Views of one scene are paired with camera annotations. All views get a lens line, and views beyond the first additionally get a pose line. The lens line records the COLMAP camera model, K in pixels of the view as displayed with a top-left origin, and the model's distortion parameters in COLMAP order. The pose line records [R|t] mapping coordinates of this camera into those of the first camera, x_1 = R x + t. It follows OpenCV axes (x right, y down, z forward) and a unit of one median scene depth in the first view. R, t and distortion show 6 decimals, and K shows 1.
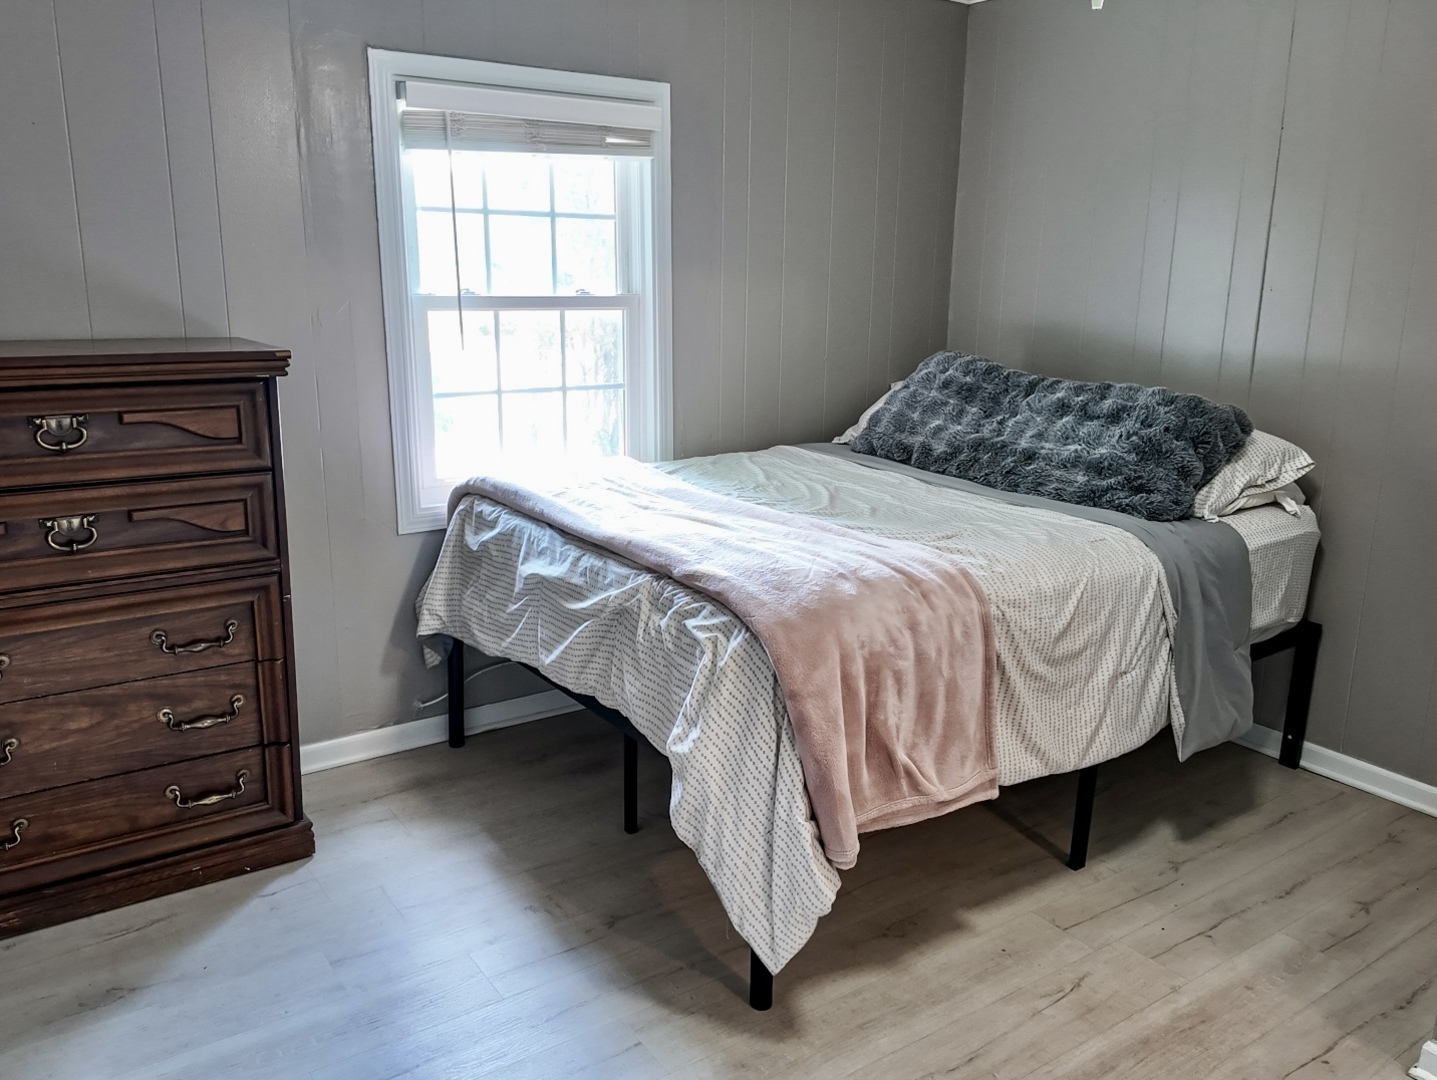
lens RADIAL K [[1114.3, 0, 721.0], [0, 1114.3, 540.5], [0, 0, 1]] dist [0.016480, -0.002116]
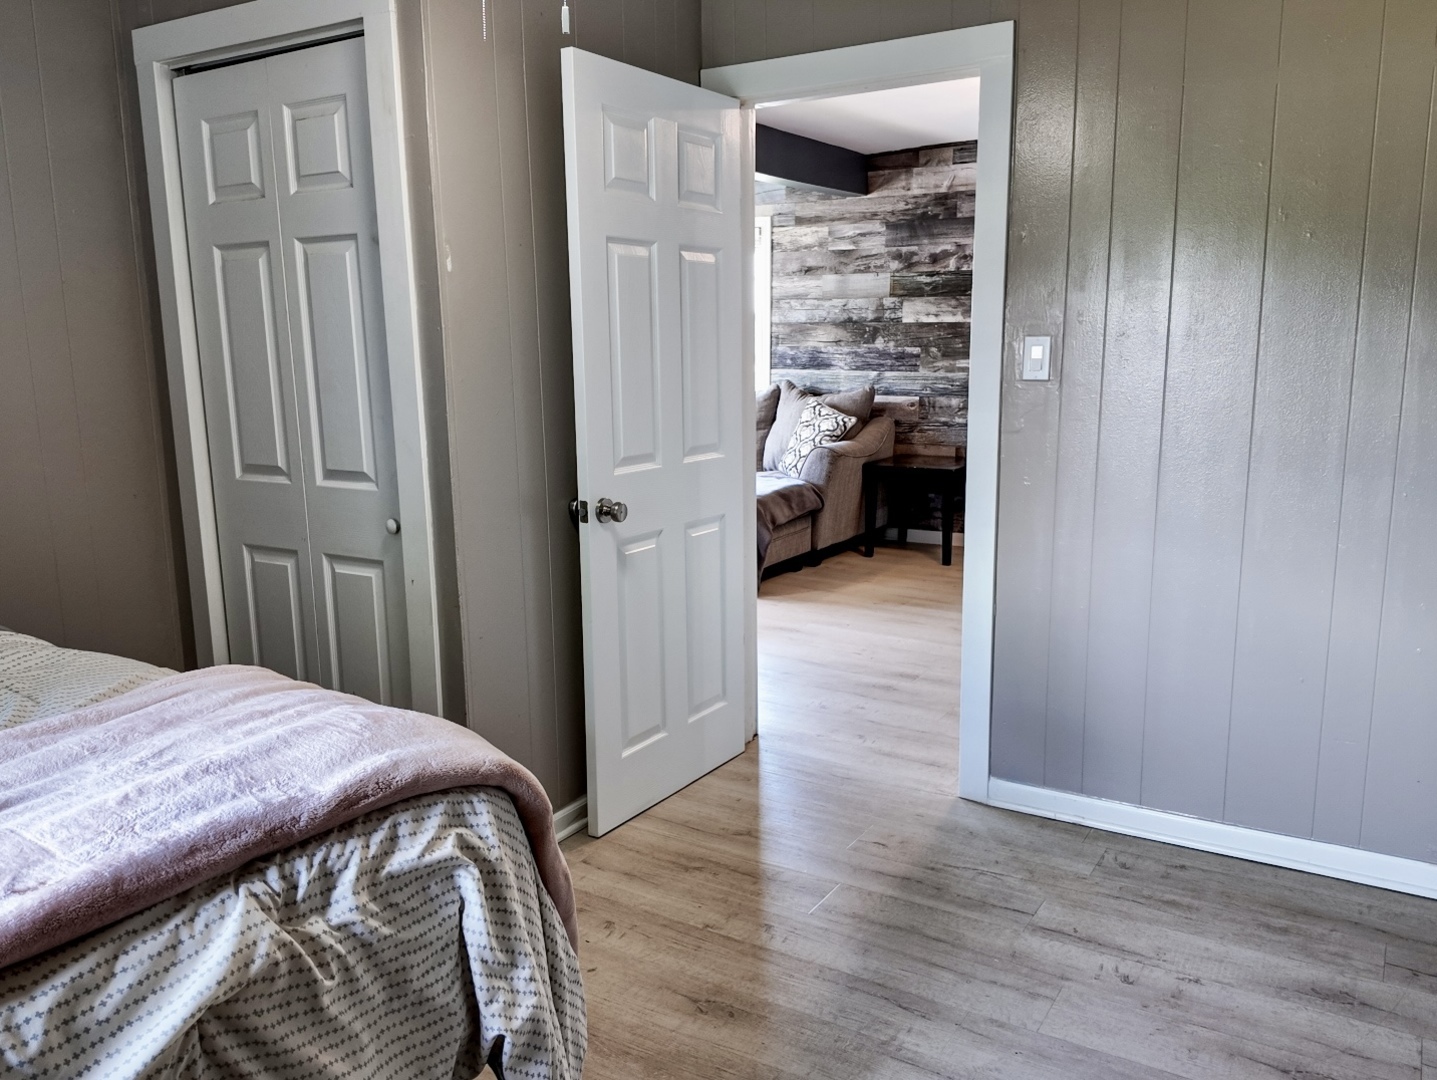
lens RADIAL K [[1114.3, 0, 719.7], [0, 1114.3, 540.2], [0, 0, 1]] dist [0.016480, -0.002116]
pose [[-0.396934, -0.178666, 0.900290, -0.564152], [0.210092, 0.937144, 0.278609, -0.200333], [-0.893479, 0.299733, -0.334447, 0.975900]]
